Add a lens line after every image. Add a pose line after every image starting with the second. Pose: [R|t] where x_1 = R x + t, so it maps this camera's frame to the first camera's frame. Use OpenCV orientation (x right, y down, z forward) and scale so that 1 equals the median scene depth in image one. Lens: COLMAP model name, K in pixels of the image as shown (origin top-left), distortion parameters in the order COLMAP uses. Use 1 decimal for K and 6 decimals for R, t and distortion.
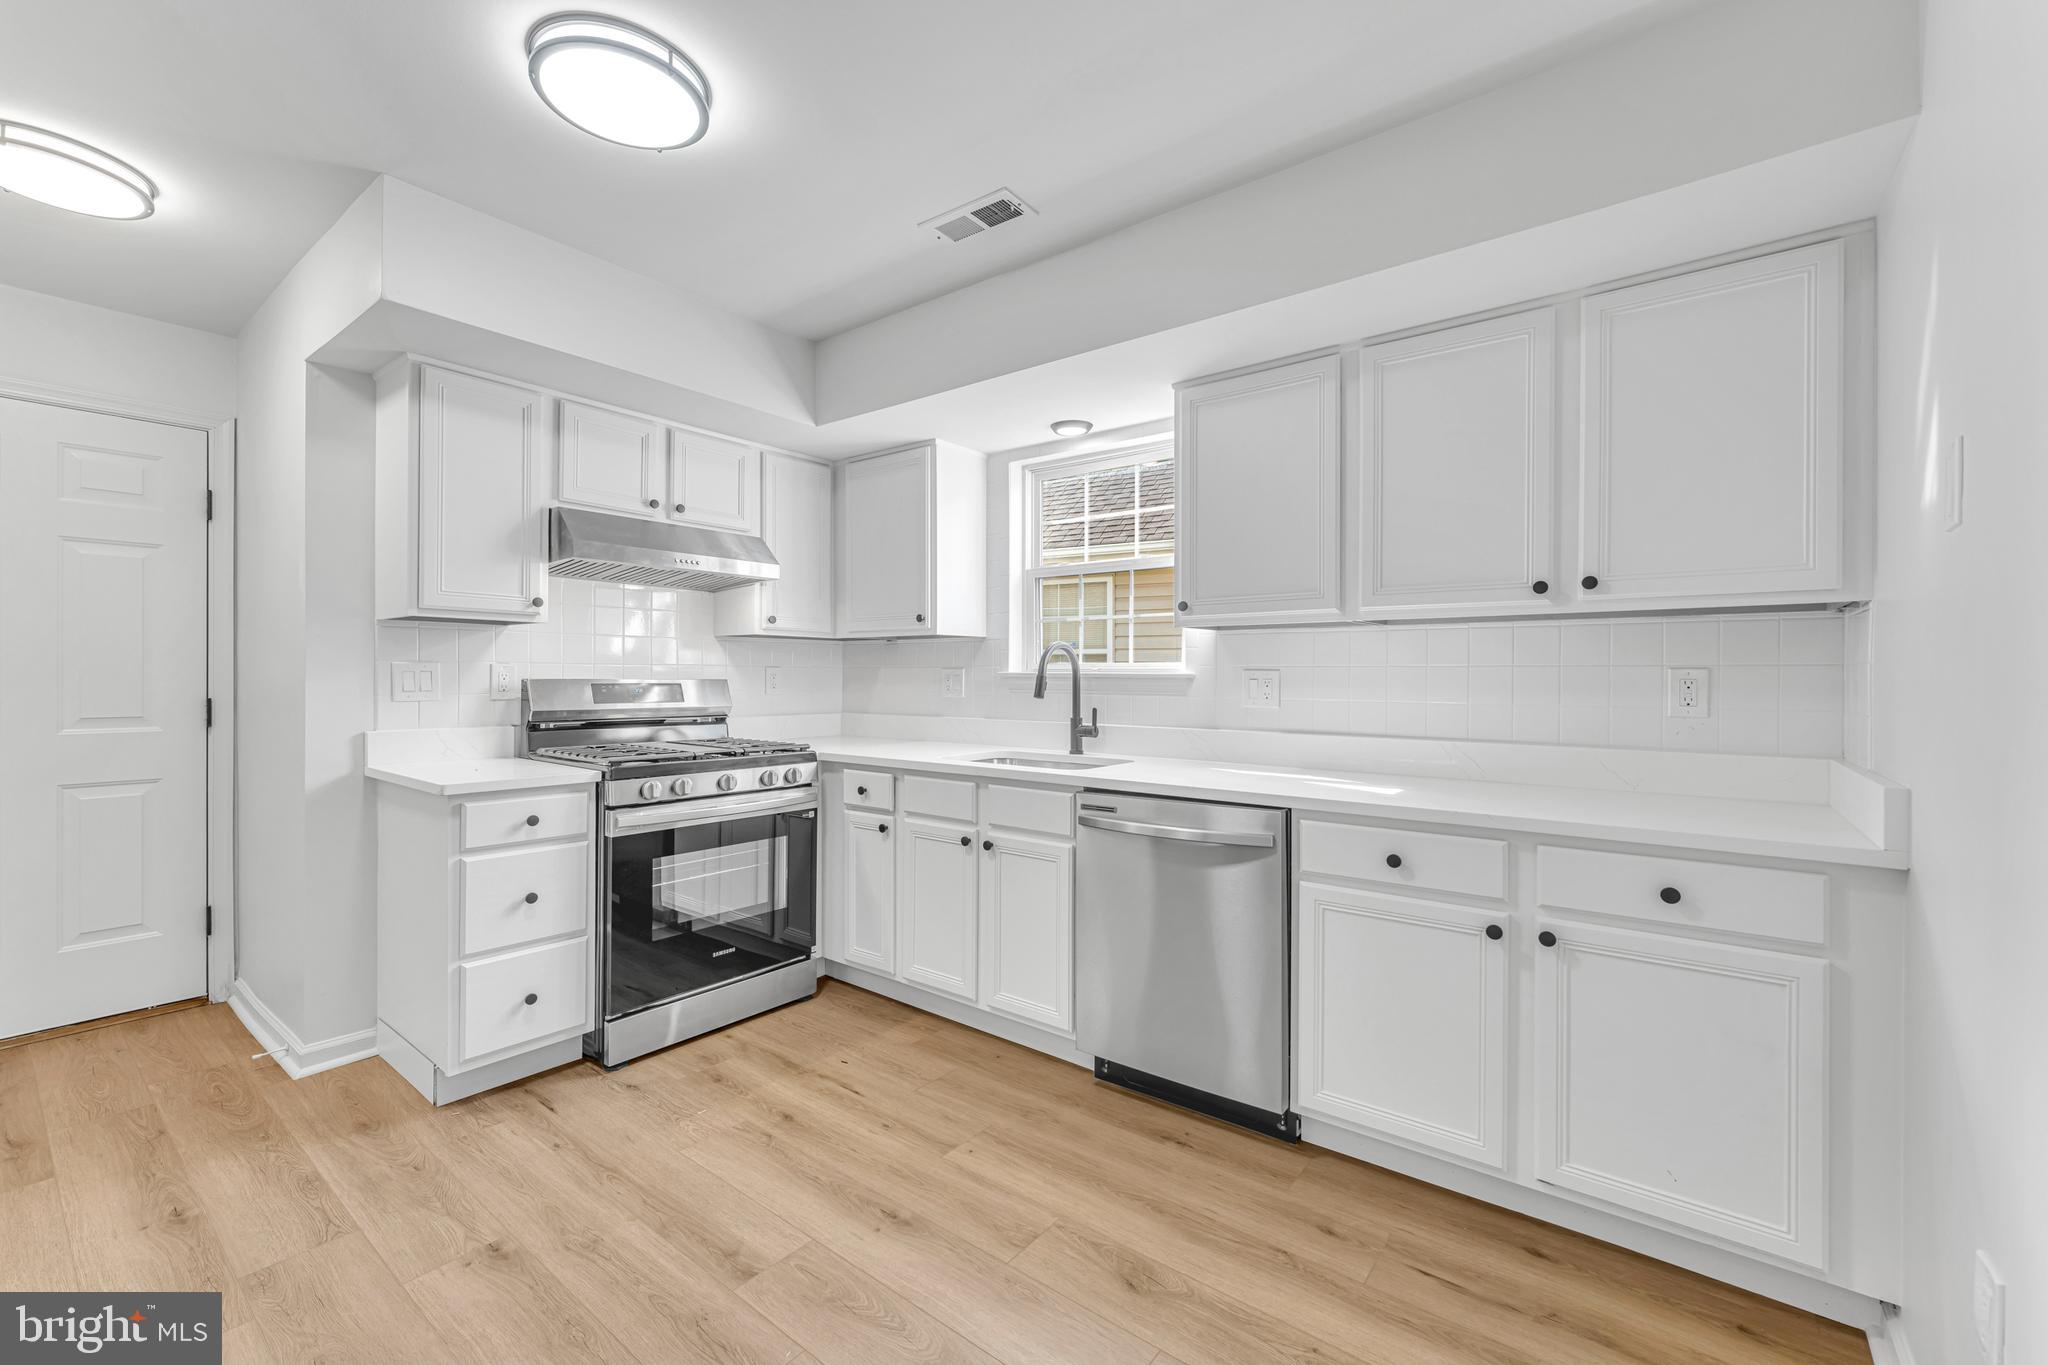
lens RADIAL K [[838.9, 0, 1027.3], [0, 838.9, 679.3], [0, 0, 1]] dist [-0.002998, 0.000024]
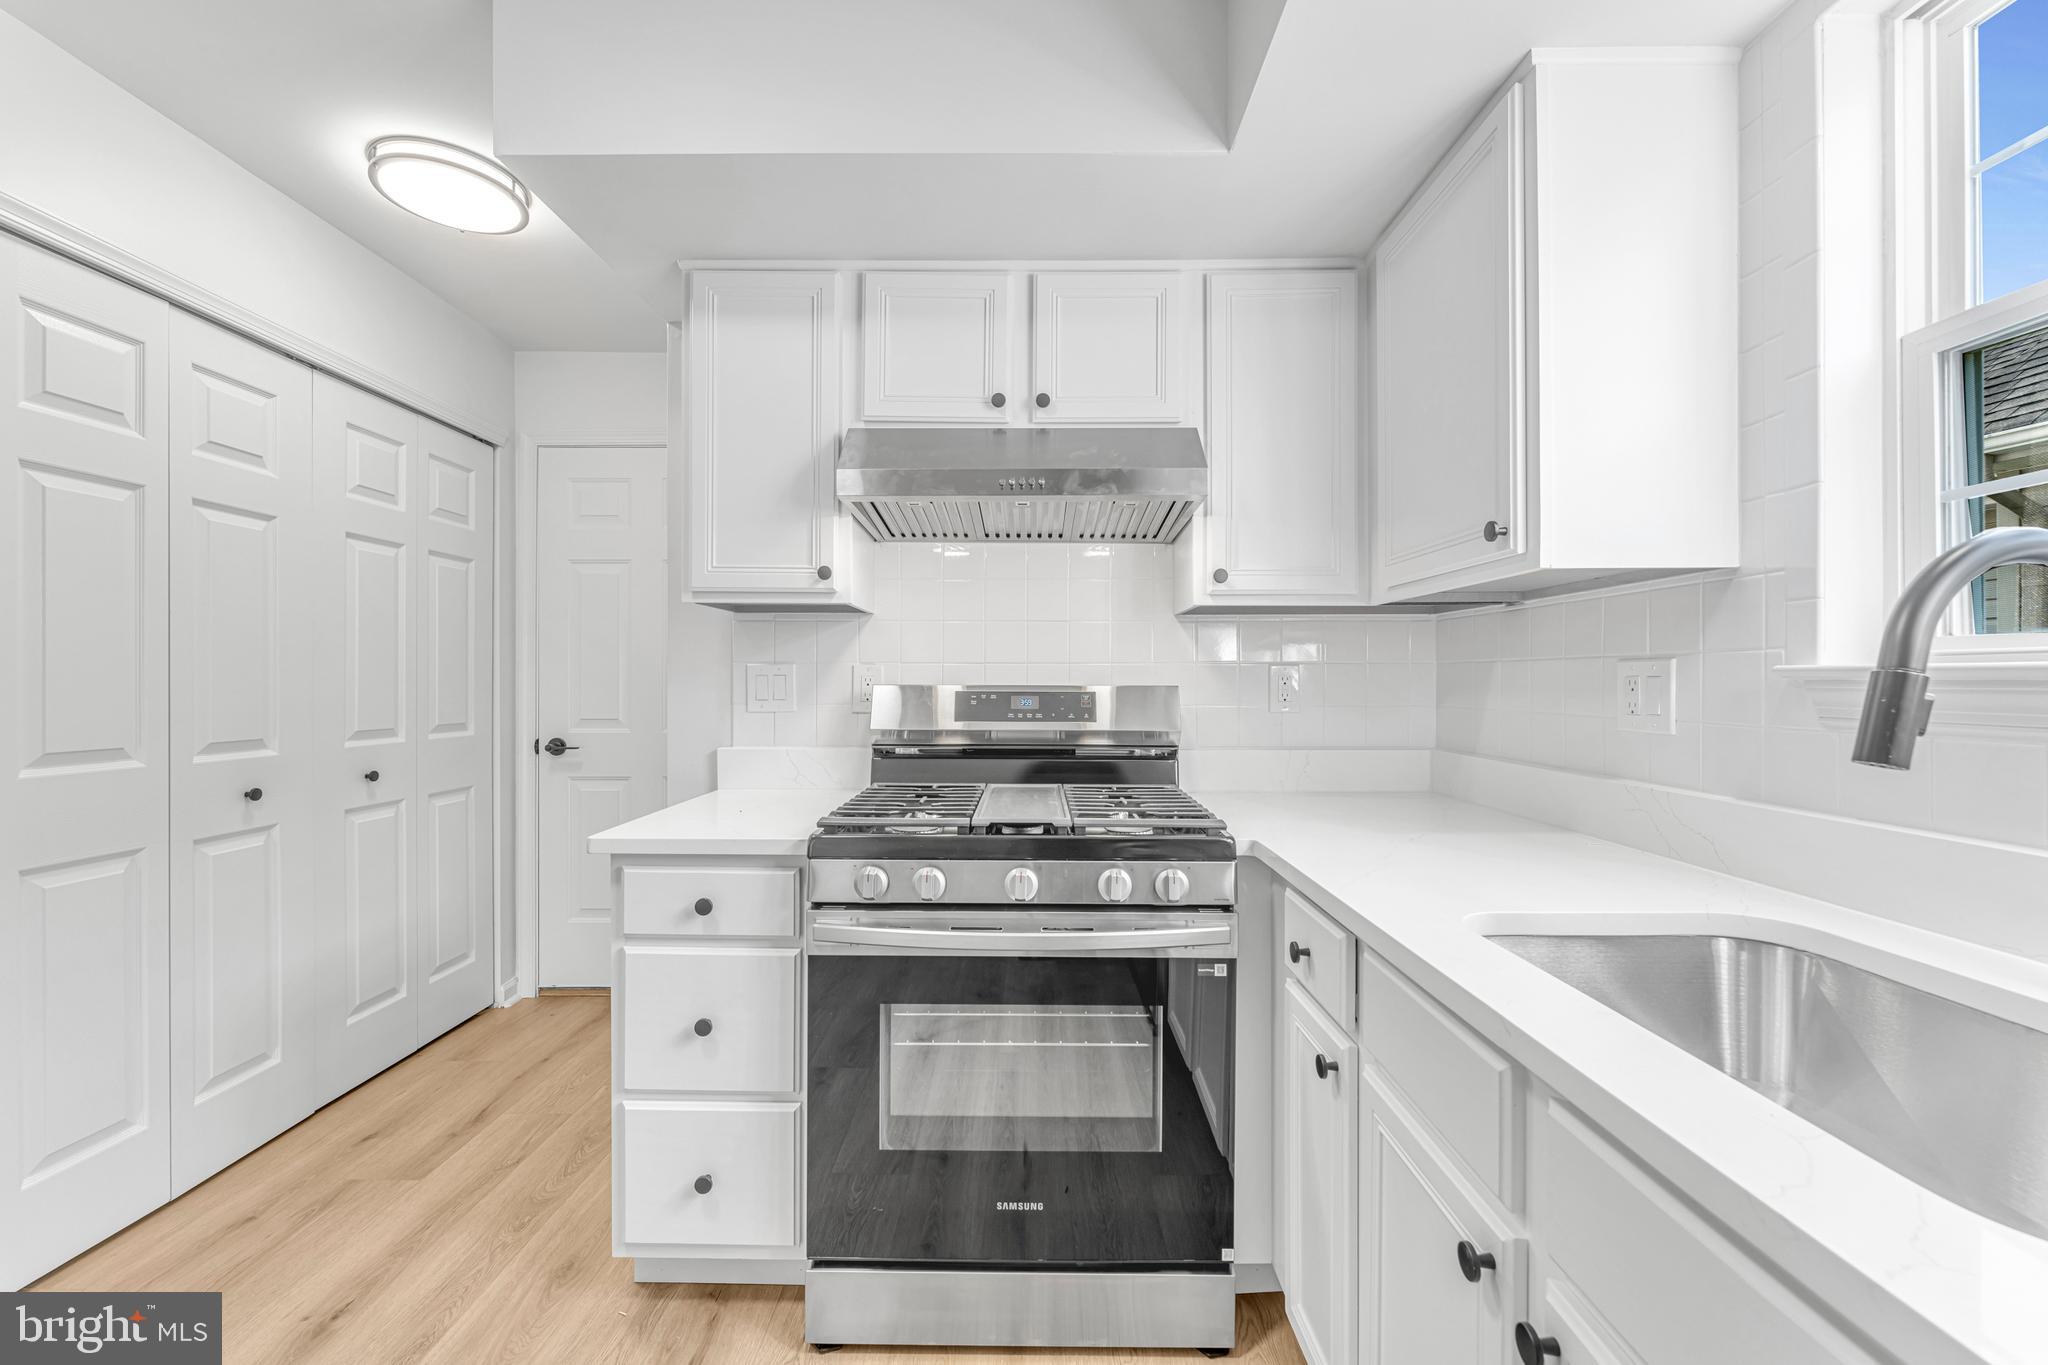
lens RADIAL K [[838.9, 0, 1026.0], [0, 838.9, 681.1], [0, 0, 1]] dist [-0.002998, 0.000024]
pose [[0.611103, -0.002685, -0.791547, 0.051683], [-0.001746, 0.999987, -0.004740, -0.000505], [0.791550, 0.004279, 0.611090, 0.627207]]
